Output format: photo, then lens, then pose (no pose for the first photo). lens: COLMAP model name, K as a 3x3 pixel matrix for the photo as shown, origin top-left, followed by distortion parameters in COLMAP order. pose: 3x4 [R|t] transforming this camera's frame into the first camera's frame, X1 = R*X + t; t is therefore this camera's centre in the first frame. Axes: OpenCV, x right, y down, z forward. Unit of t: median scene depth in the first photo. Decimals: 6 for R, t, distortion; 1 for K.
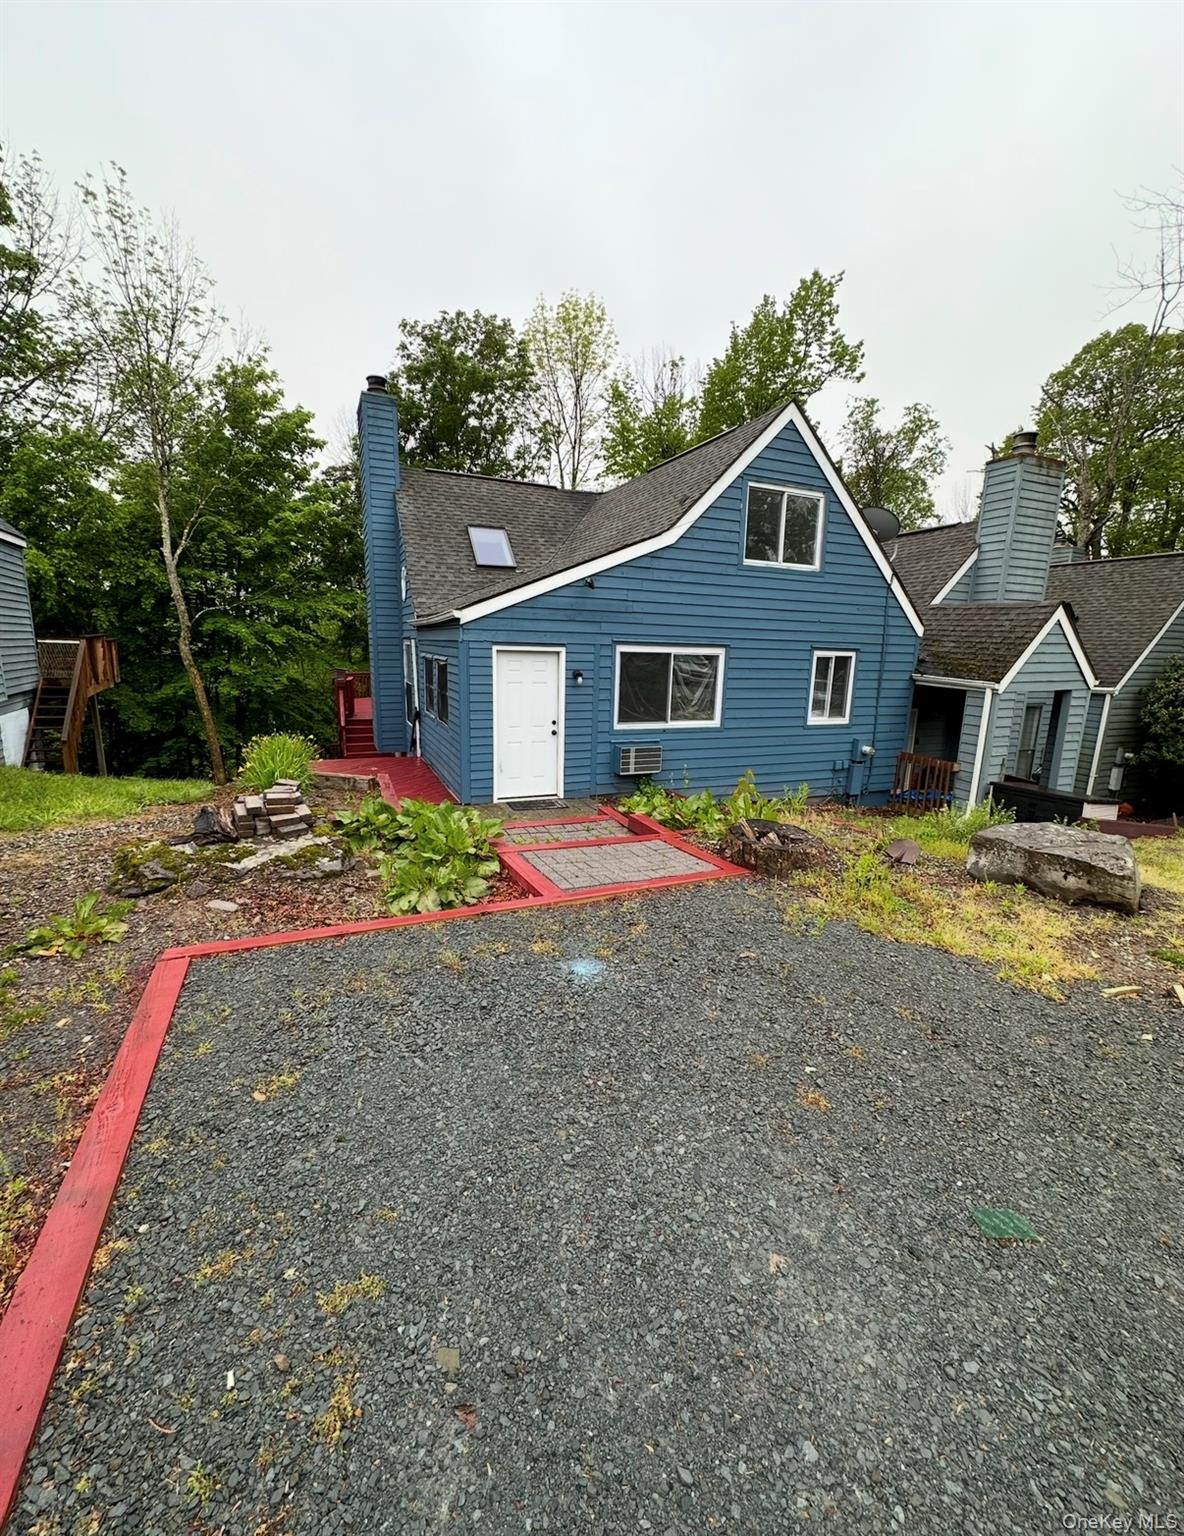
lens RADIAL K [[625.1, 0, 592.2], [0, 625.1, 774.4], [0, 0, 1]] dist [-0.002971, 0.000849]
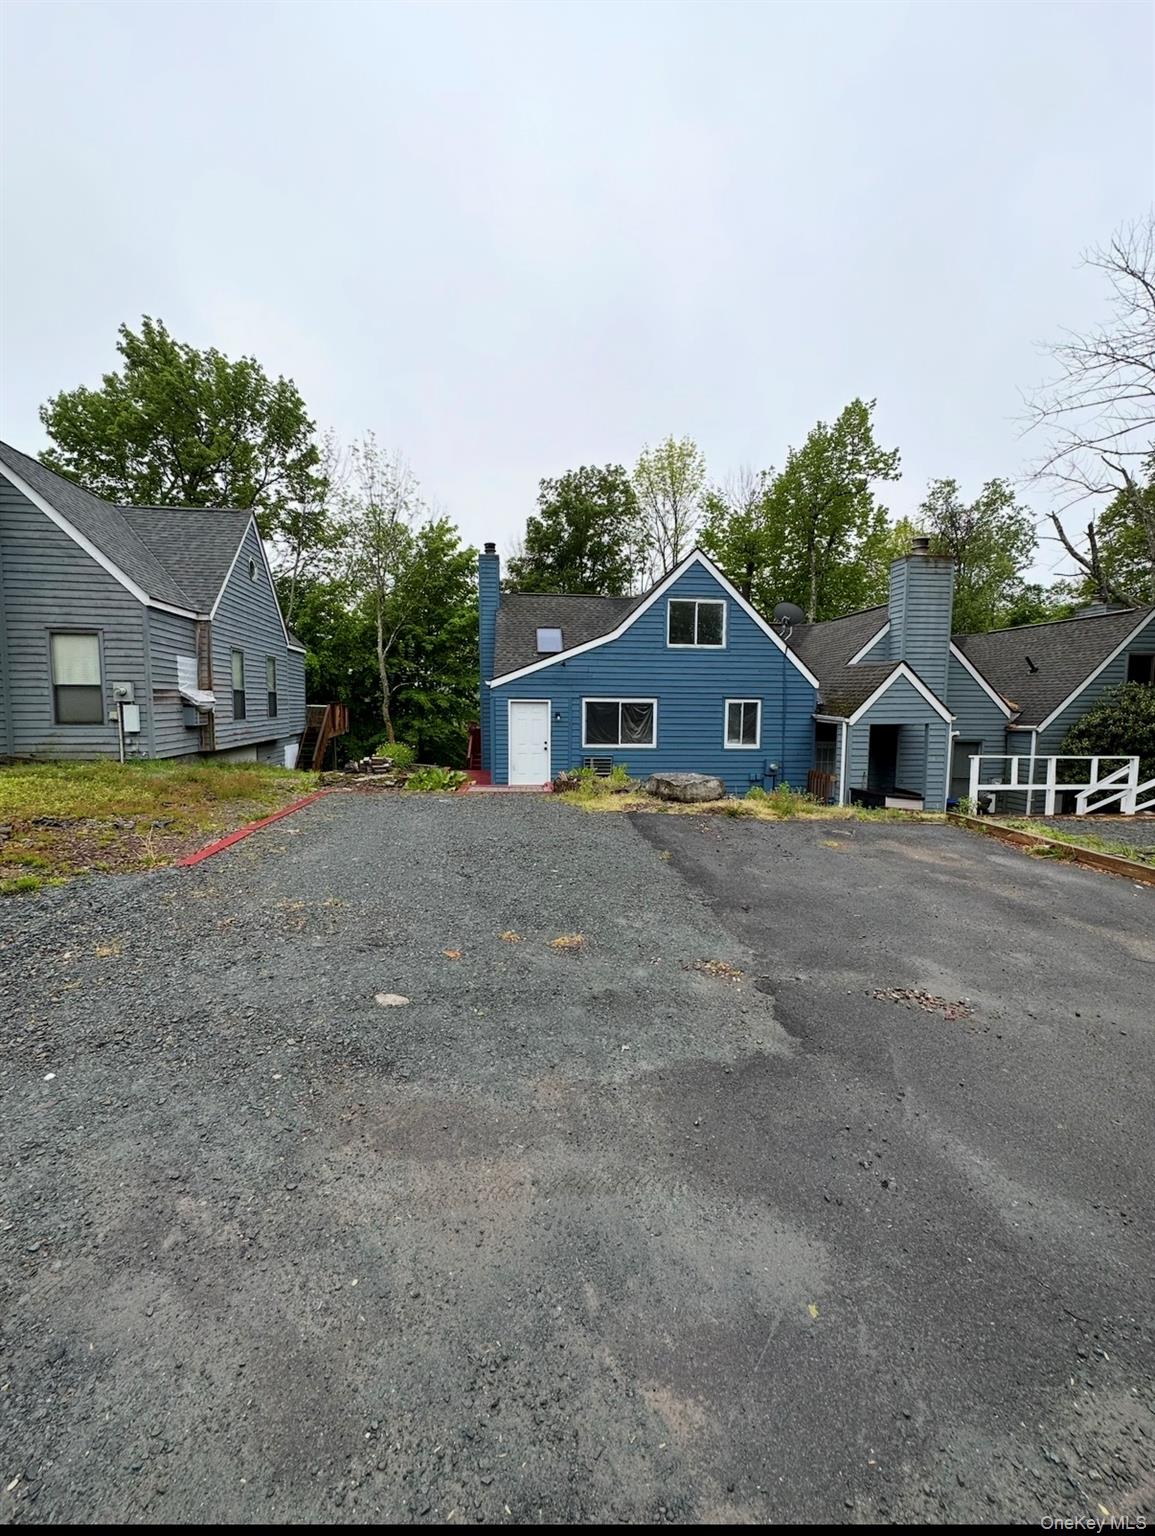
lens RADIAL K [[612.0, 0, 577.1], [0, 612.0, 765.3], [0, 0, 1]] dist [0.002207, 0.000108]
pose [[0.952981, 0.009661, -0.302877, 0.289640], [-0.044360, 0.993172, -0.107895, 0.085306], [0.299767, 0.116258, 0.946902, -0.307992]]
